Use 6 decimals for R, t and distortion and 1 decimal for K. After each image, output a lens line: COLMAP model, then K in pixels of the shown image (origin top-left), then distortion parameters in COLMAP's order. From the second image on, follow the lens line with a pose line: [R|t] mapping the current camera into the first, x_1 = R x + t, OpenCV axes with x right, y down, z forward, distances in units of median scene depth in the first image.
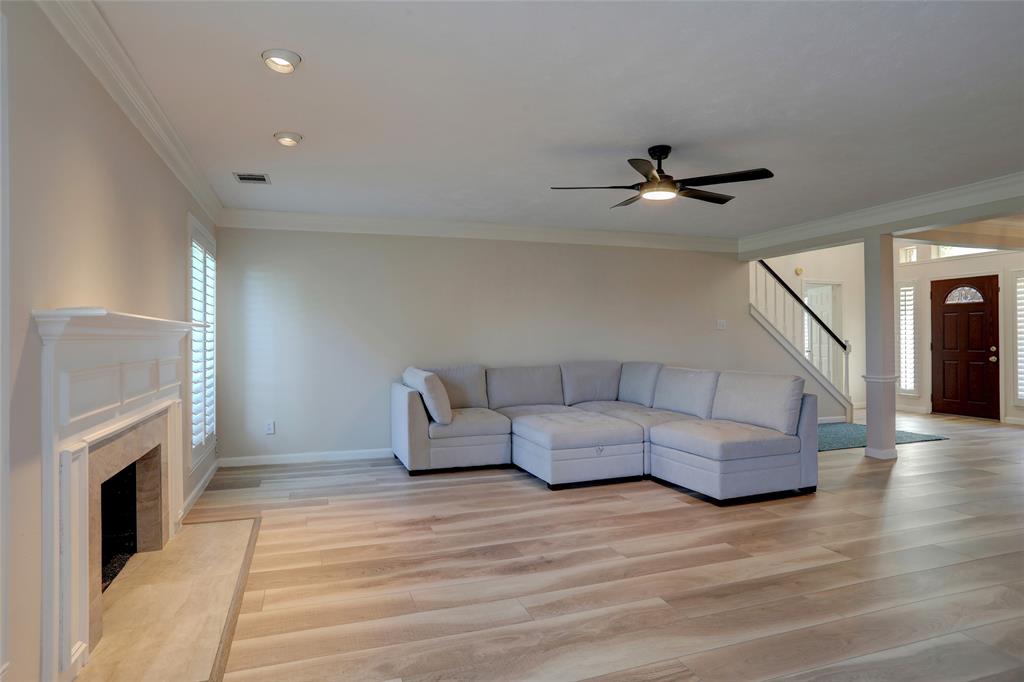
lens RADIAL K [[582.2, 0, 514.2], [0, 582.2, 333.5], [0, 0, 1]] dist [0.000878, 0.001529]
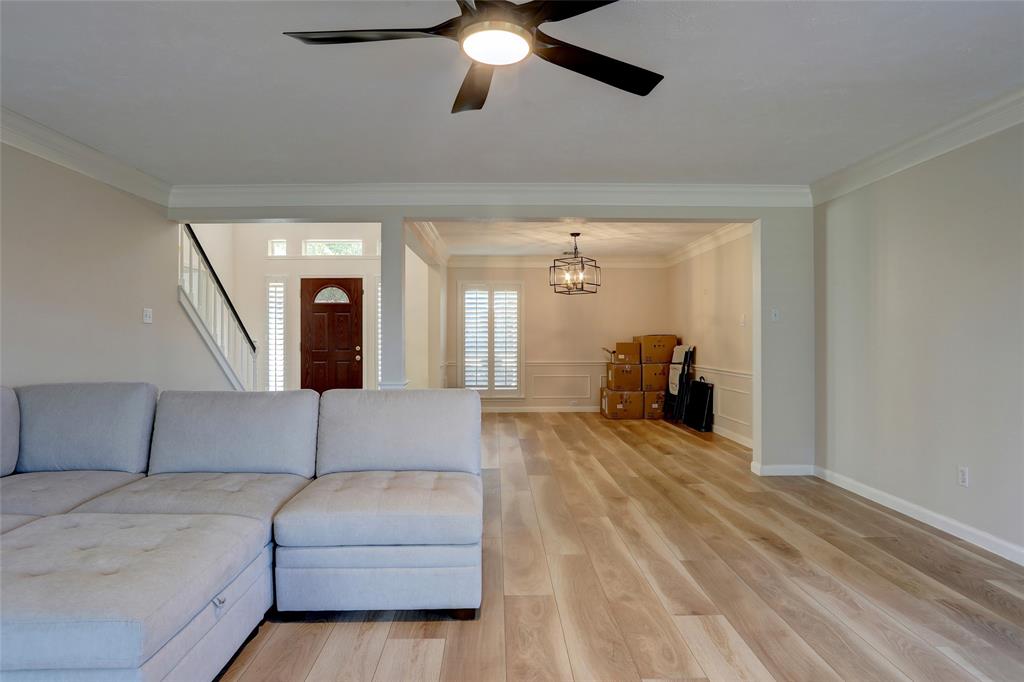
lens RADIAL K [[599.8, 0, 511.7], [0, 599.8, 333.4], [0, 0, 1]] dist [-0.014208, 0.000716]
pose [[0.327098, 0.008180, 0.944955, -0.109538], [-0.007769, 0.999952, -0.005967, 0.003793], [-0.944958, -0.005389, 0.327146, 0.386291]]
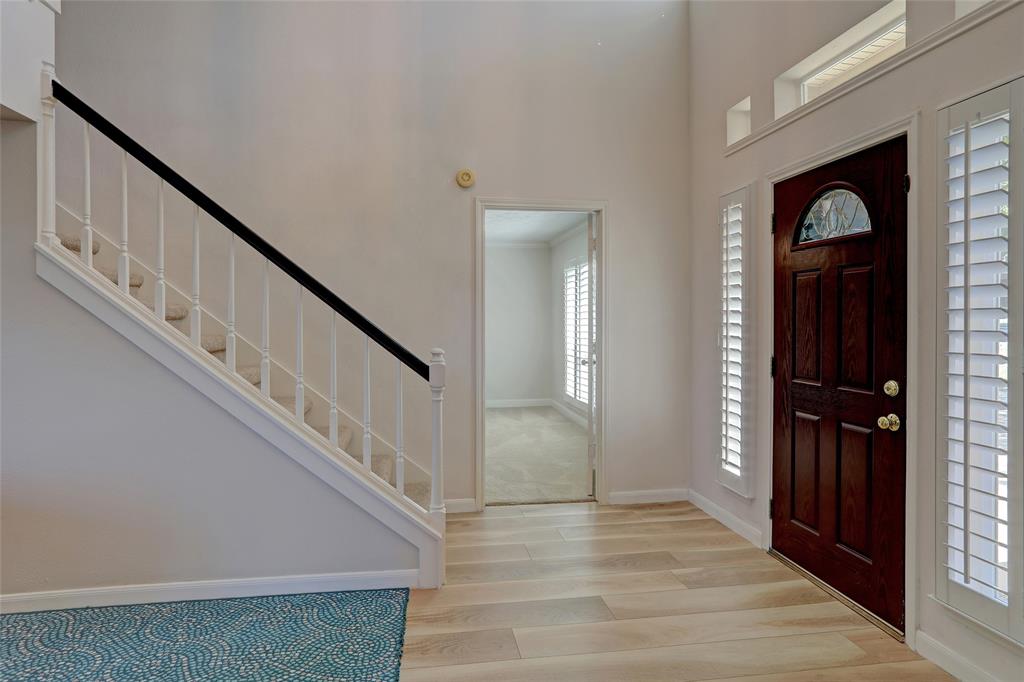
lens RADIAL K [[608.0, 0, 513.6], [0, 608.0, 322.8], [0, 0, 1]] dist [0.000809, 0.000788]
pose [[0.977429, 0.003435, -0.211236, 0.702303], [-0.000320, 0.999891, 0.014776, -0.011109], [0.211264, -0.014375, 0.977323, 0.660332]]
